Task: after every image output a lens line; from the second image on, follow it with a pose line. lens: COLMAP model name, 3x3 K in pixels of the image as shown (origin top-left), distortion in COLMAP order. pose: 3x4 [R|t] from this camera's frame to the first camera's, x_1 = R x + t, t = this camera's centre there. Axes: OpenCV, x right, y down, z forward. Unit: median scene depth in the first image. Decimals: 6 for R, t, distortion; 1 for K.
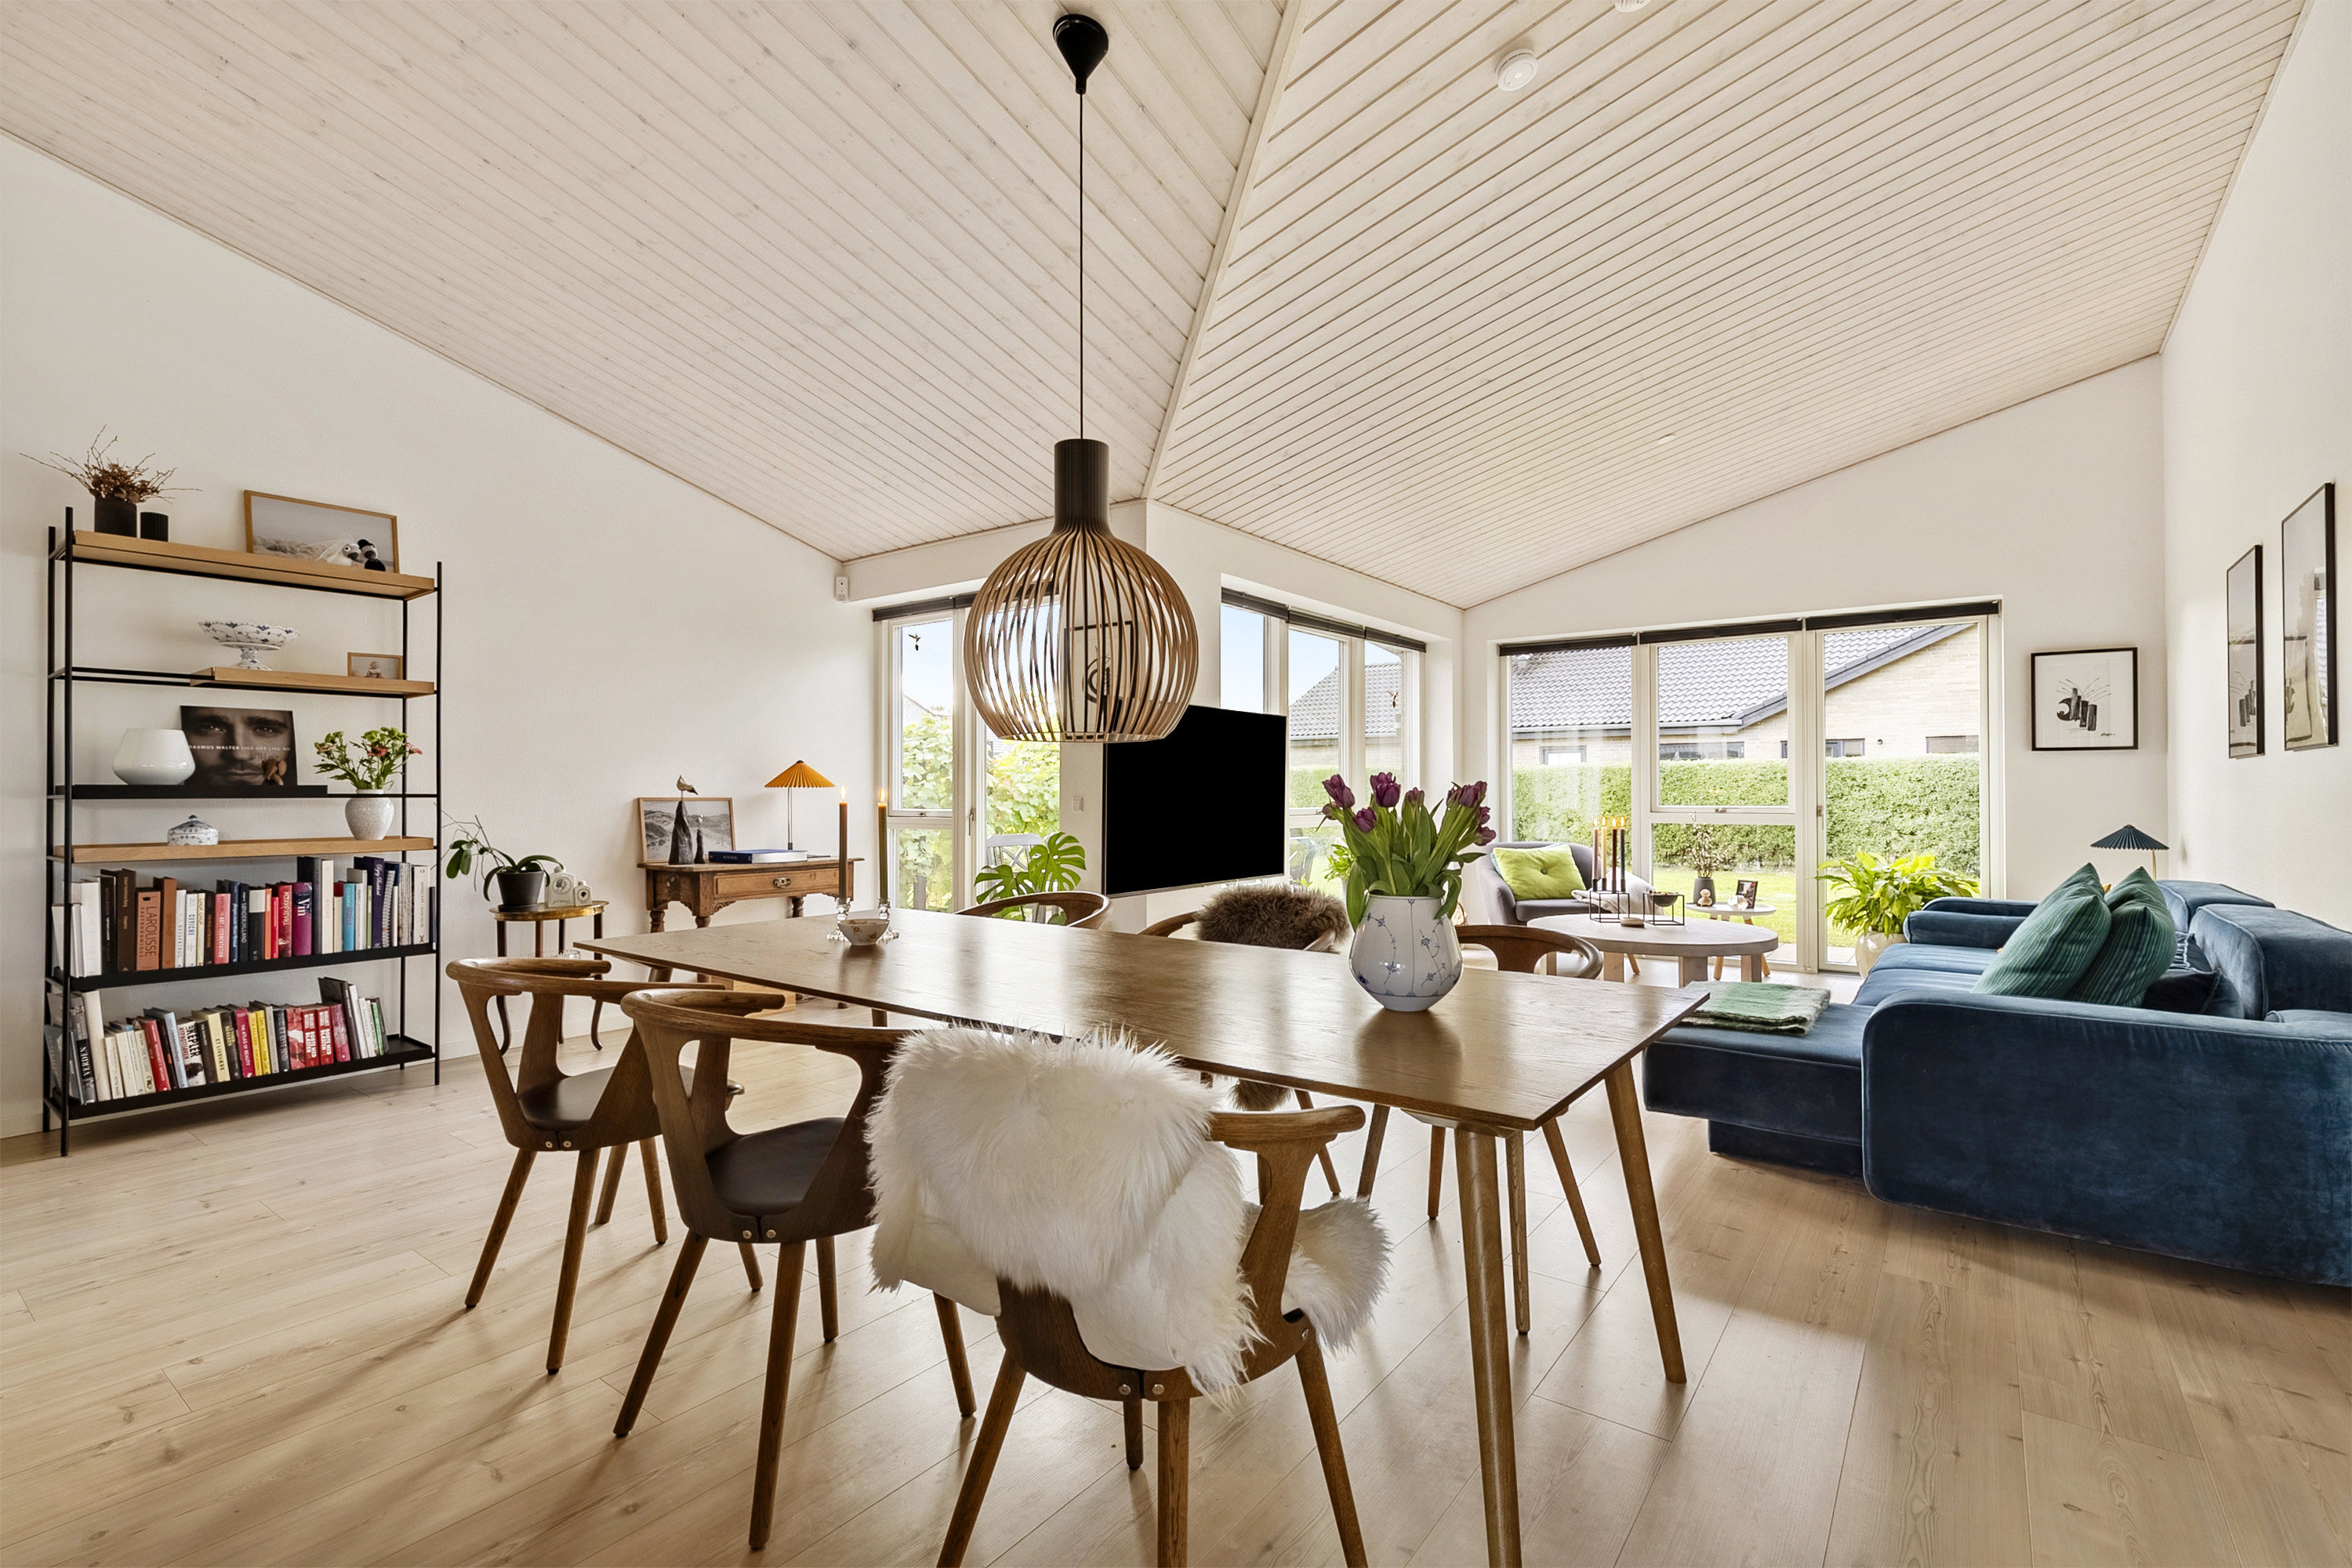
lens RADIAL K [[1075.0, 0, 1176.0], [0, 1075.0, 784.0], [0, 0, 1]] dist [0.013121, -0.000264]
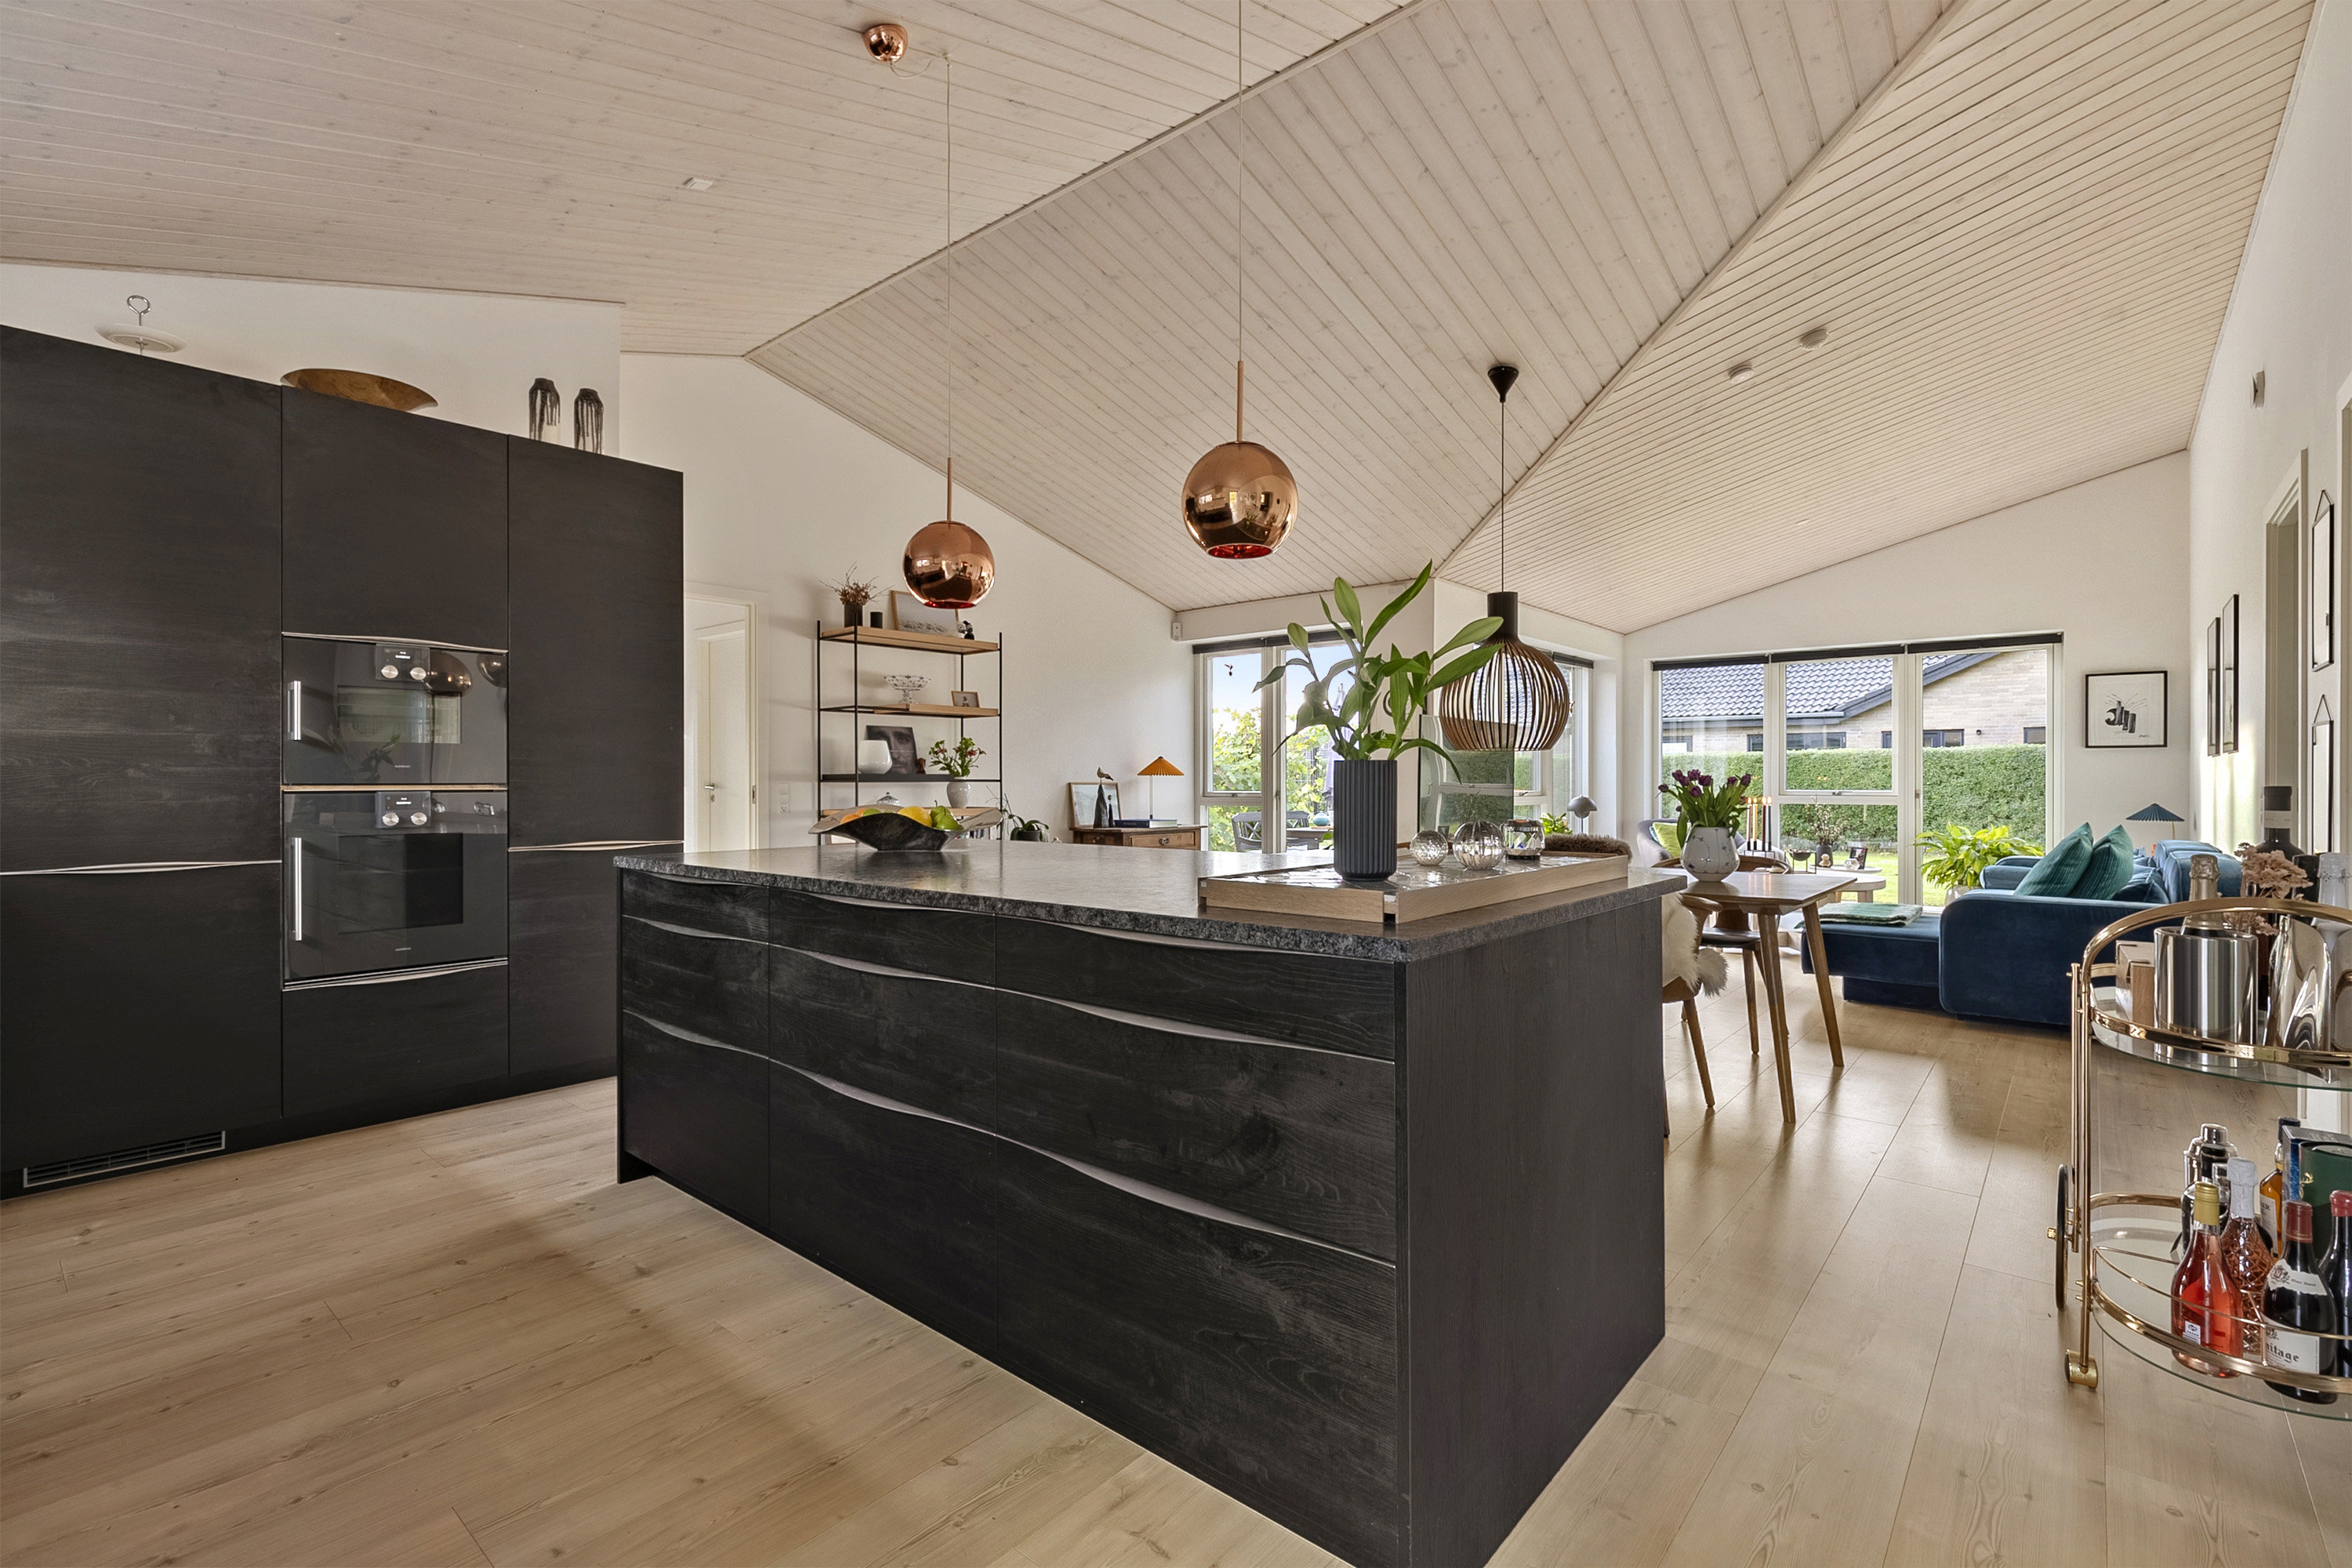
lens RADIAL K [[1075.0, 0, 1176.0], [0, 1075.0, 784.0], [0, 0, 1]] dist [0.013121, -0.000264]
pose [[0.997848, 0.001178, -0.065563, -0.324630], [-0.000373, 0.999925, 0.012276, -0.003719], [0.065573, -0.012226, 0.997773, -0.554129]]
